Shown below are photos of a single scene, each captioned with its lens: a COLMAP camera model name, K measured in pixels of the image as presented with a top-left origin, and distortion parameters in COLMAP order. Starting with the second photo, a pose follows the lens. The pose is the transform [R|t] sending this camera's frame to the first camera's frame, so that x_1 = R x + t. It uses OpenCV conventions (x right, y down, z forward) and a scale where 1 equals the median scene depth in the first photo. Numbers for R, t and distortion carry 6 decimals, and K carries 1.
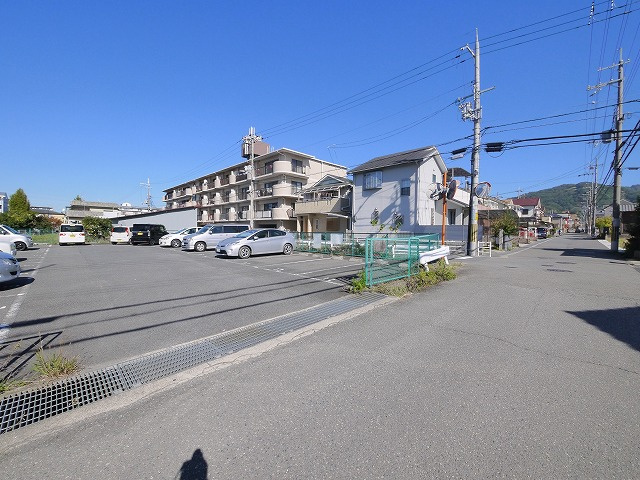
lens RADIAL K [[263.2, 0, 317.7], [0, 263.2, 235.4], [0, 0, 1]] dist [-0.009245, 0.001286]
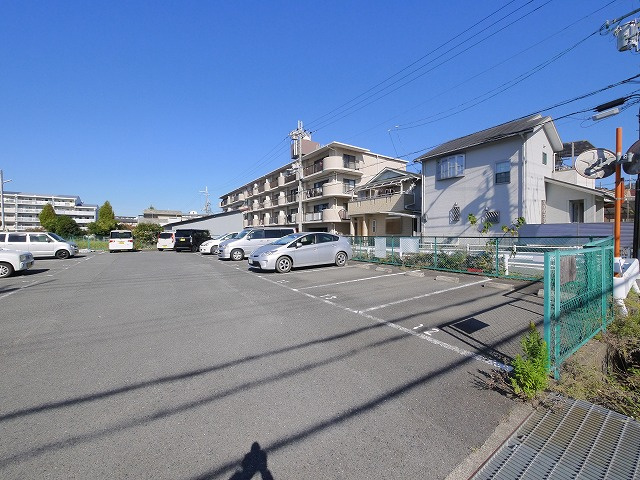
lens RADIAL K [[263.2, 0, 317.7], [0, 263.2, 236.9], [0, 0, 1]] dist [-0.009245, 0.001286]
pose [[0.980978, -0.011067, -0.193803, -0.023146], [0.009661, 0.999920, -0.008202, -0.004150], [0.193878, 0.006173, 0.981006, 0.174365]]
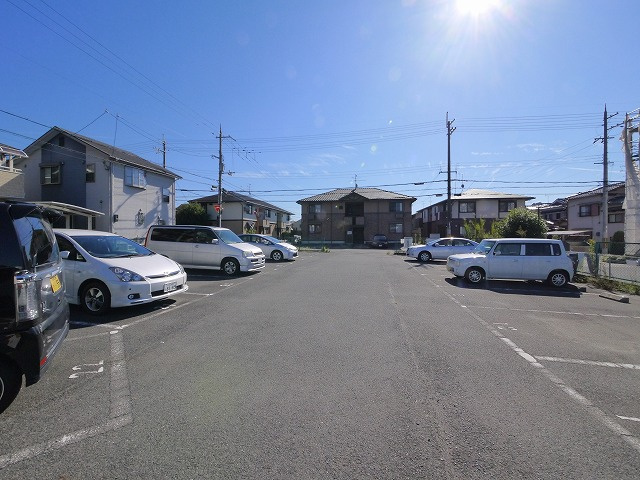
lens RADIAL K [[263.2, 0, 318.8], [0, 263.2, 237.8], [0, 0, 1]] dist [-0.009245, 0.001286]
pose [[-0.558655, -0.024892, 0.829027, -0.863766], [0.002449, 0.999496, 0.031661, -0.032561], [-0.829397, 0.019718, -0.558312, 0.965264]]
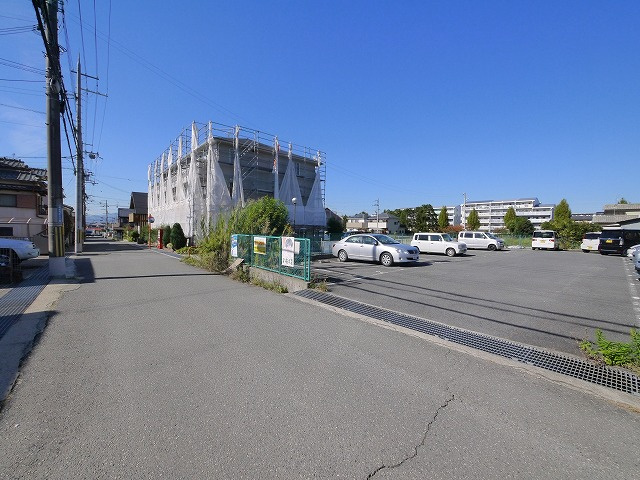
lens RADIAL K [[263.2, 0, 317.8], [0, 263.2, 237.9], [0, 0, 1]] dist [-0.009245, 0.001286]
pose [[-0.075975, 0.015549, -0.996989, 0.210129], [-0.030194, 0.999384, 0.017887, -0.004308], [0.996652, 0.031462, -0.075458, 0.147407]]
